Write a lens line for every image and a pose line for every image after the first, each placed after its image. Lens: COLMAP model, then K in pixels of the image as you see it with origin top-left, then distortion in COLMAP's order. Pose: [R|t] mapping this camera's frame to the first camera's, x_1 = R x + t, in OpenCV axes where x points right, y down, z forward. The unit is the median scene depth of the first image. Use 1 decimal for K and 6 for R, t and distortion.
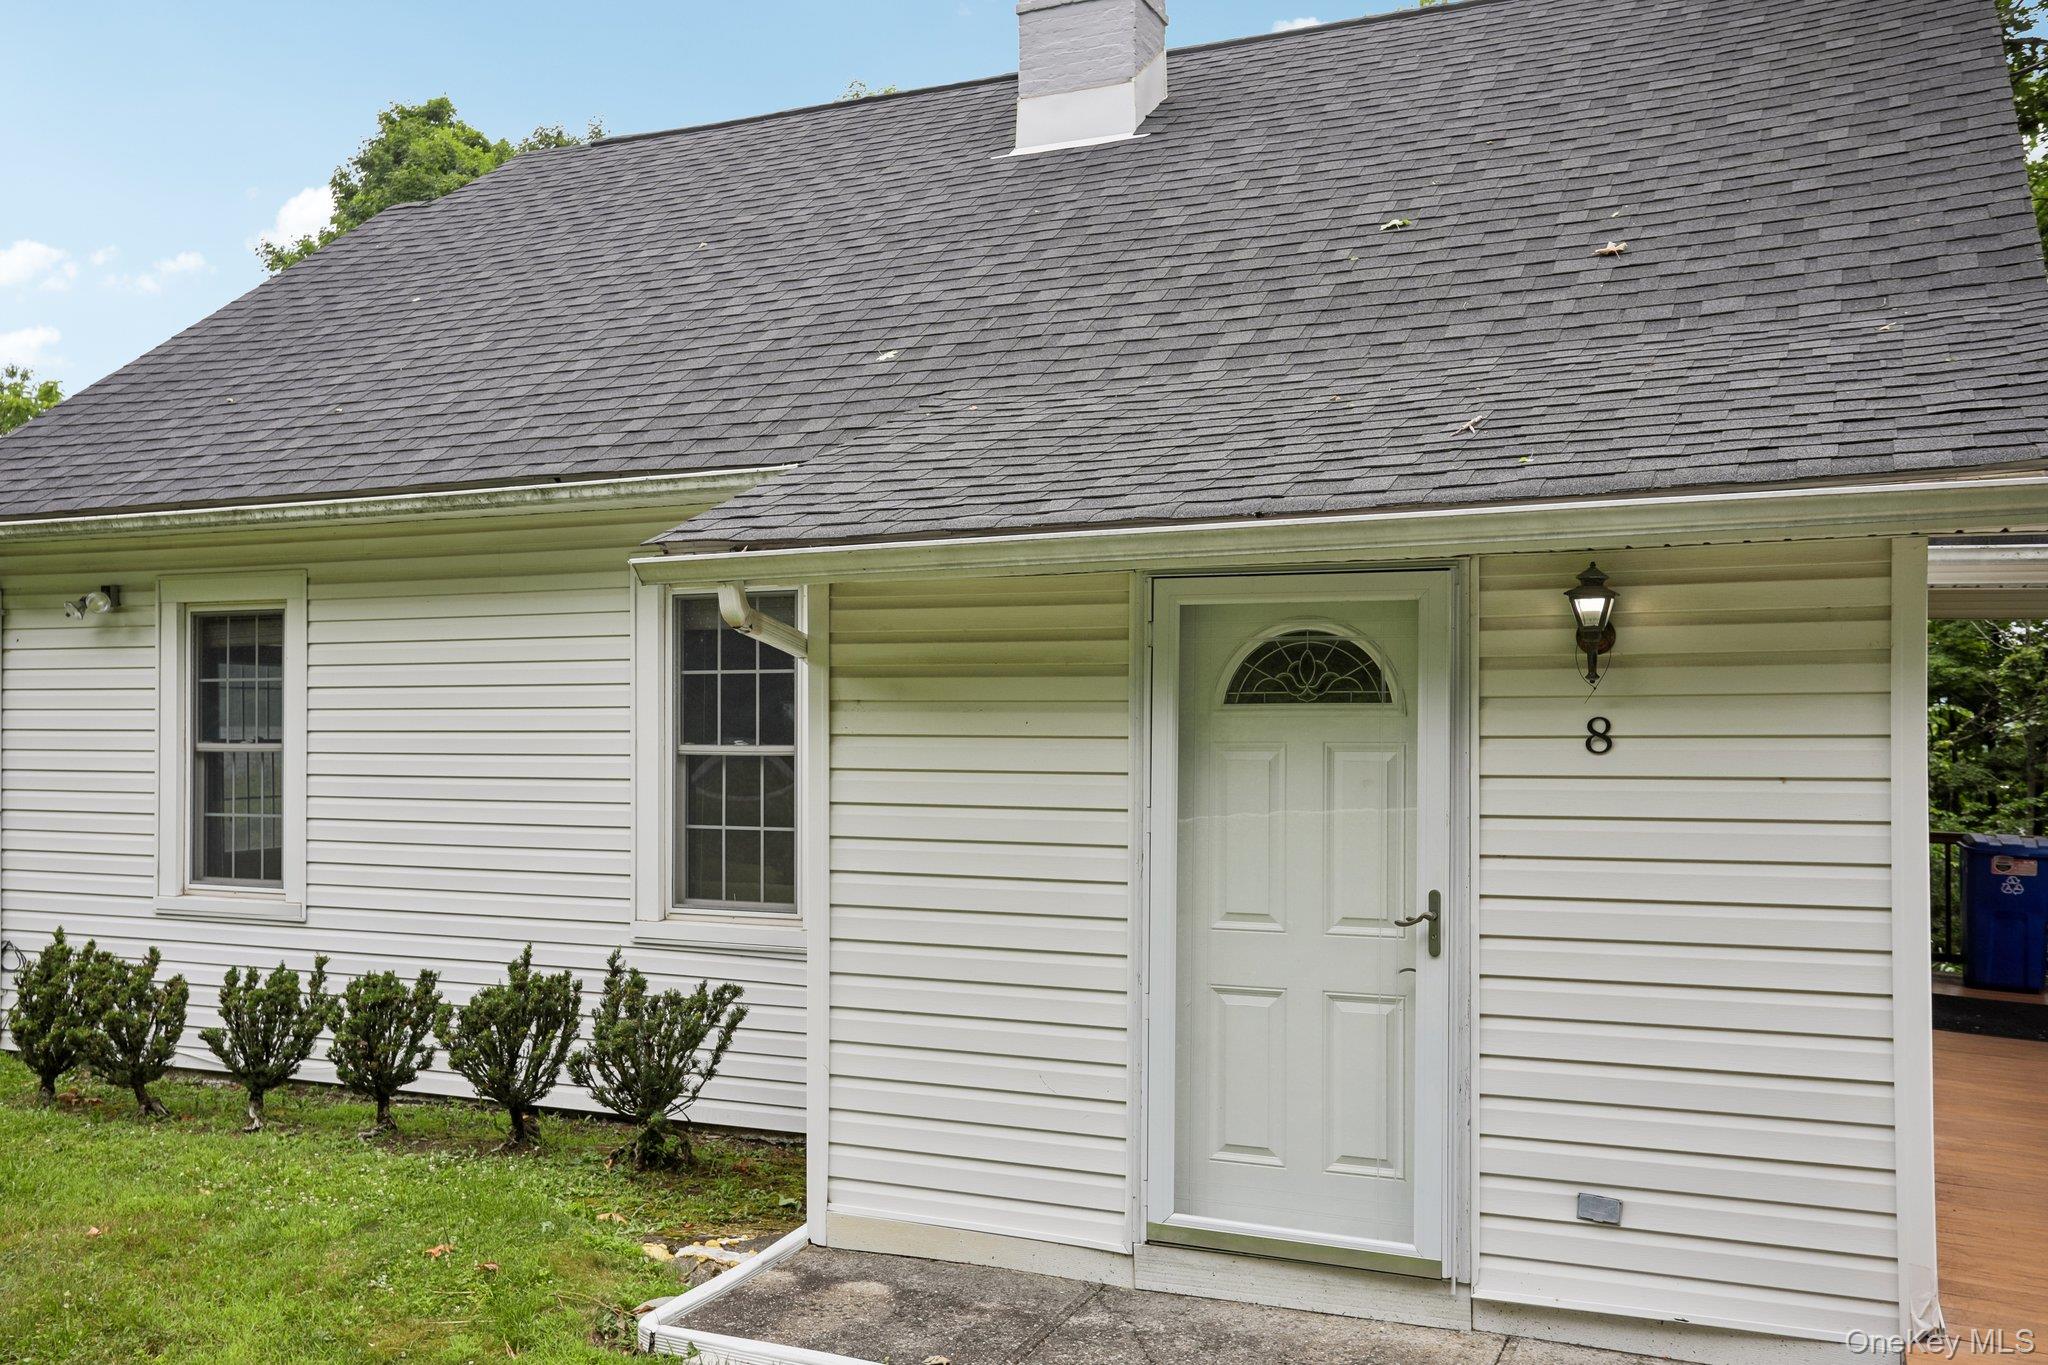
lens RADIAL K [[1819.1, 0, 1020.0], [0, 1819.1, 720.8], [0, 0, 1]] dist [0.021491, 0.005839]
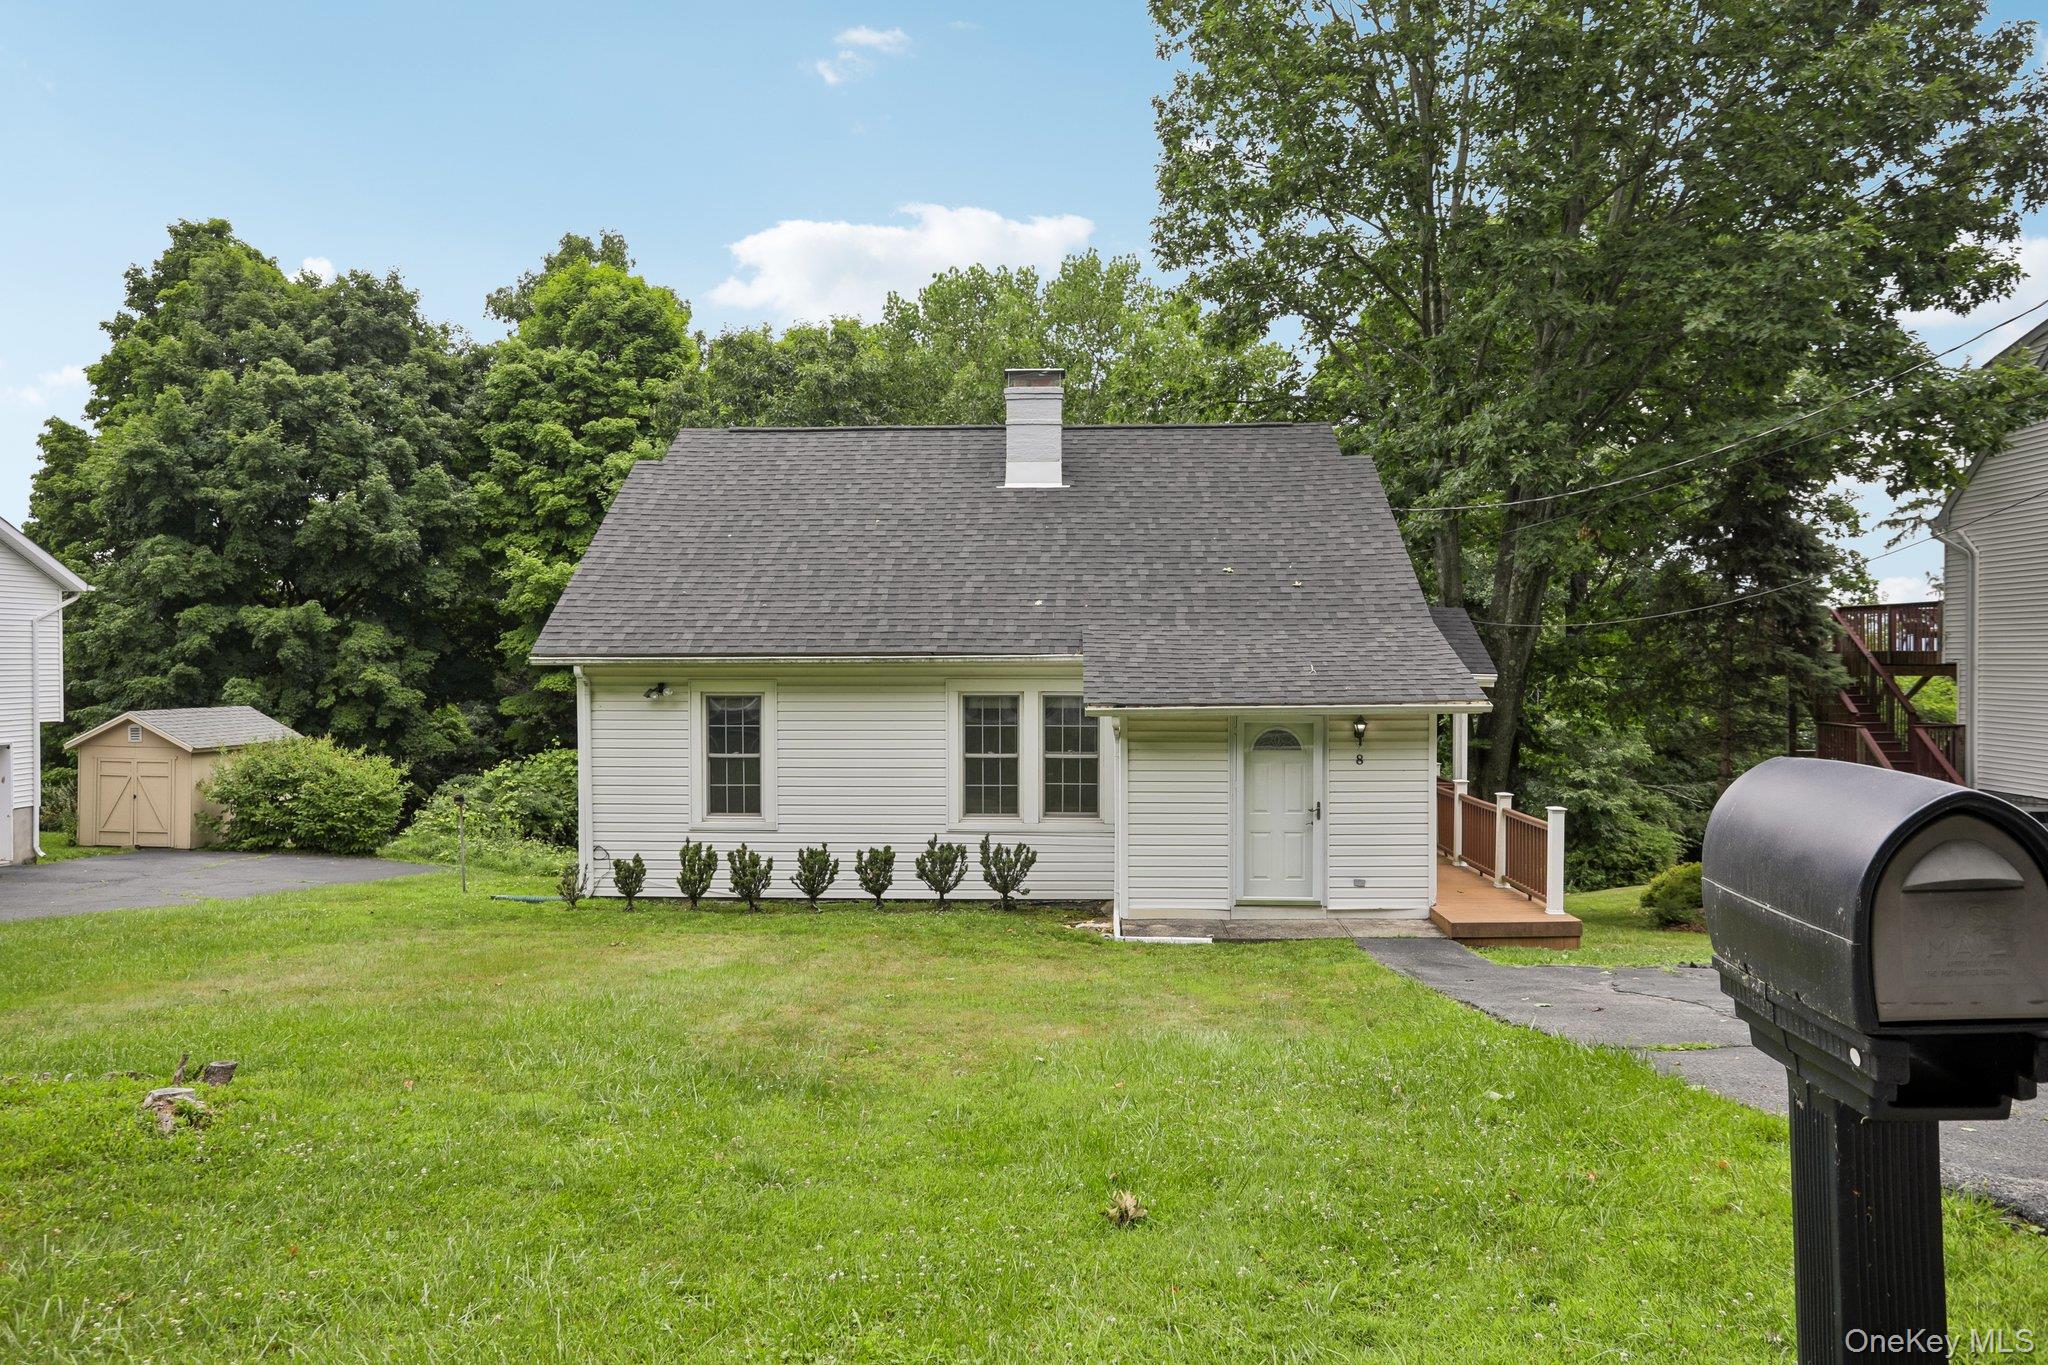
lens RADIAL K [[1411.2, 0, 1024.0], [0, 1411.2, 682.5], [0, 0, 1]] dist [-0.046648, 0.038986]
pose [[0.925309, -0.008918, 0.379109, -0.881754], [0.001195, 0.999787, 0.020602, -0.130797], [-0.379212, -0.018610, 0.925123, -0.886386]]
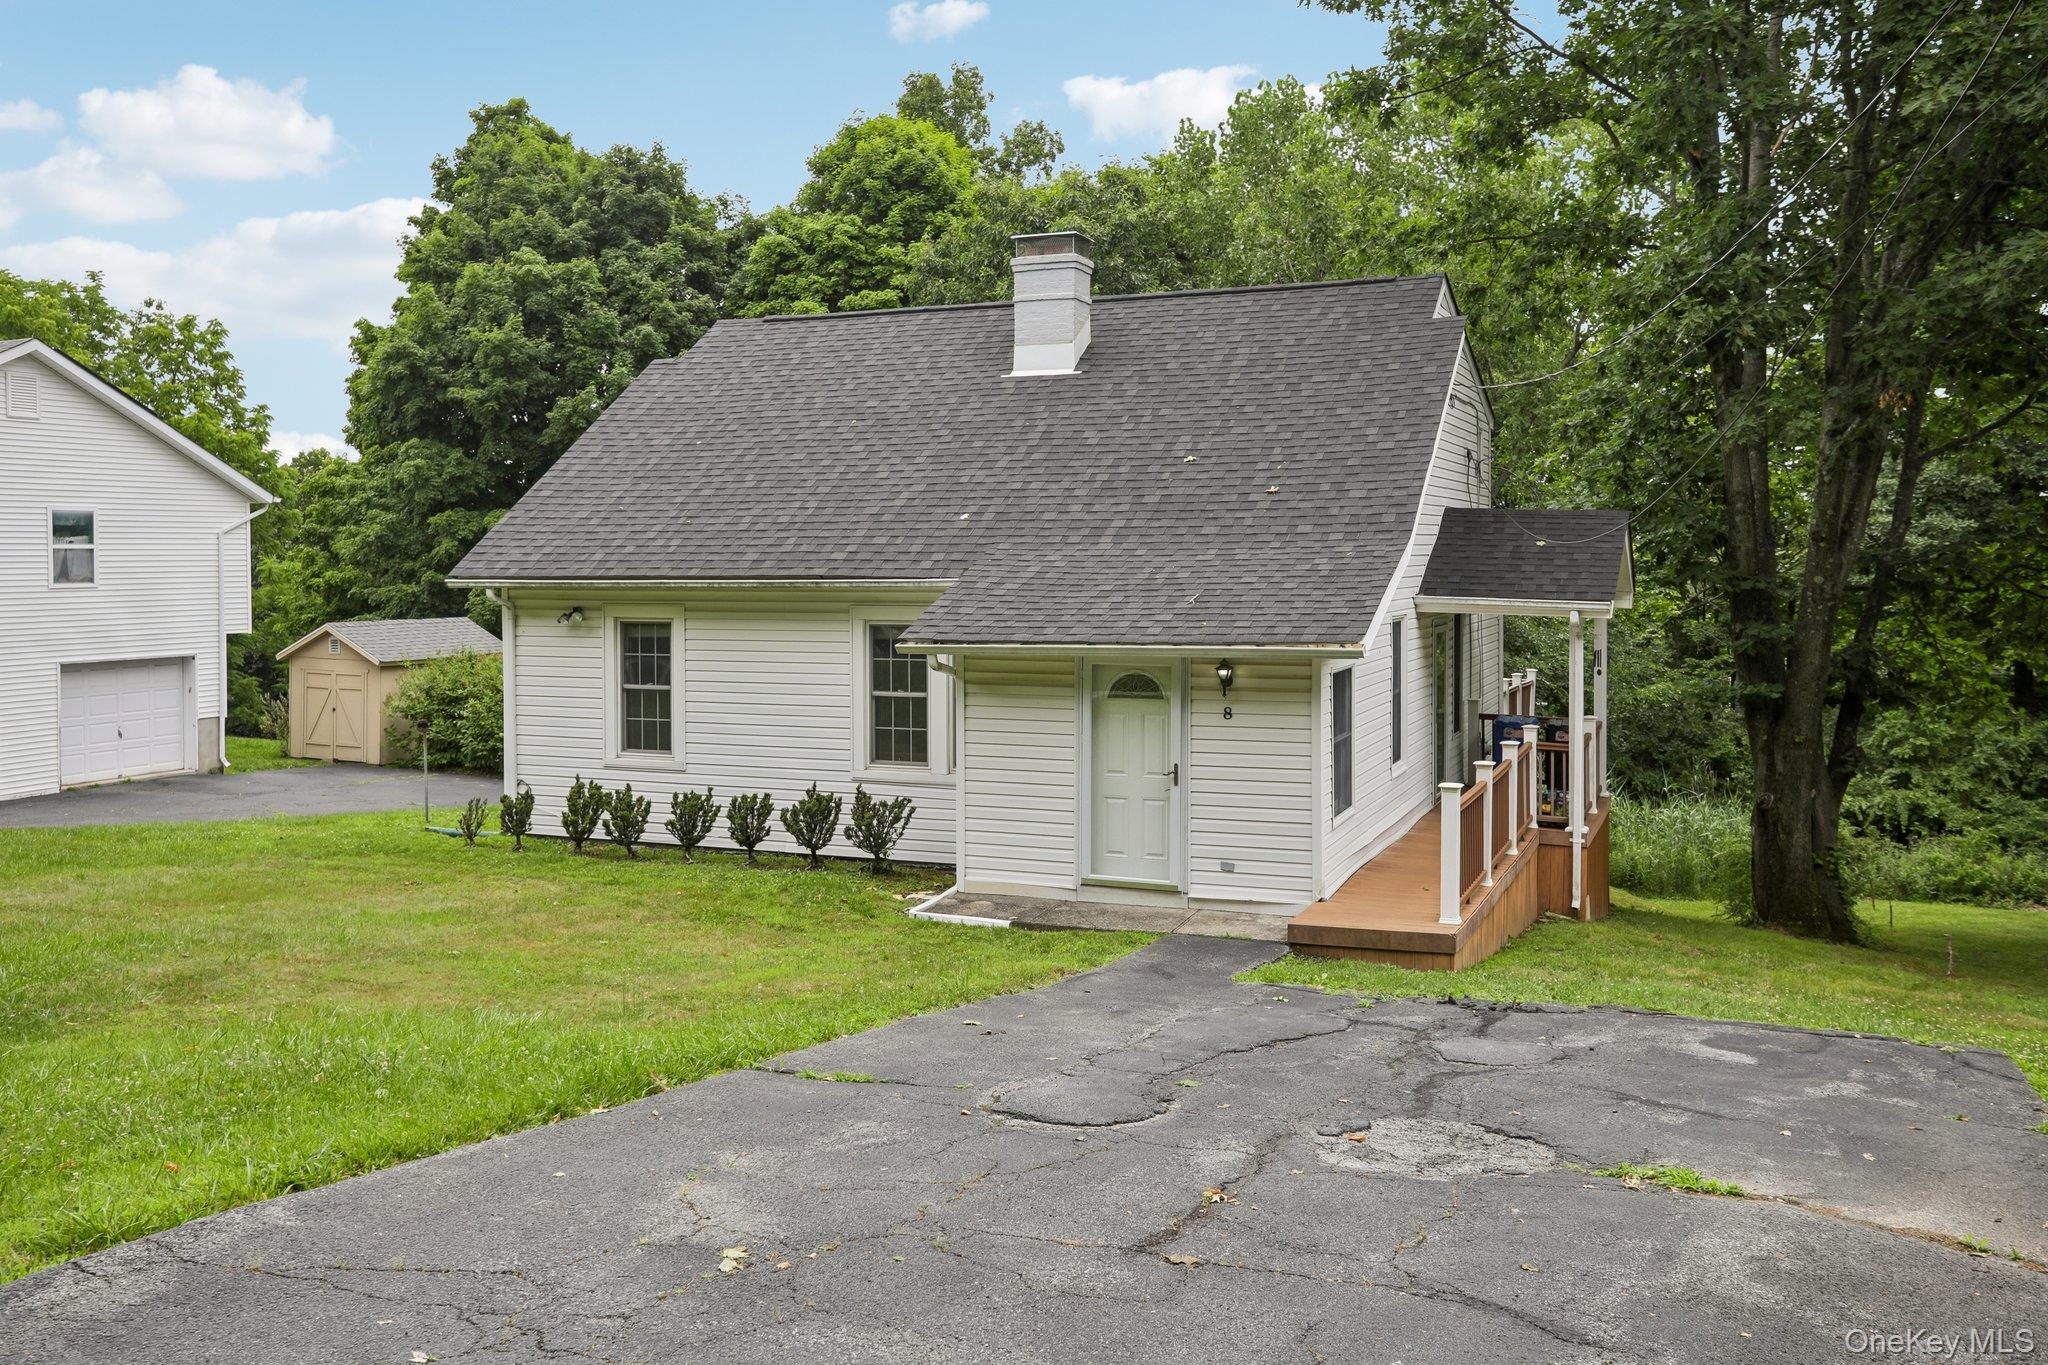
lens RADIAL K [[1751.9, 0, 1021.3], [0, 1751.9, 576.0], [0, 0, 1]] dist [-0.008839, -0.002121]
pose [[0.999422, -0.005162, 0.033591, -0.077609], [0.004622, 0.999859, 0.016129, -0.165671], [-0.033670, -0.015964, 0.999306, -1.176360]]
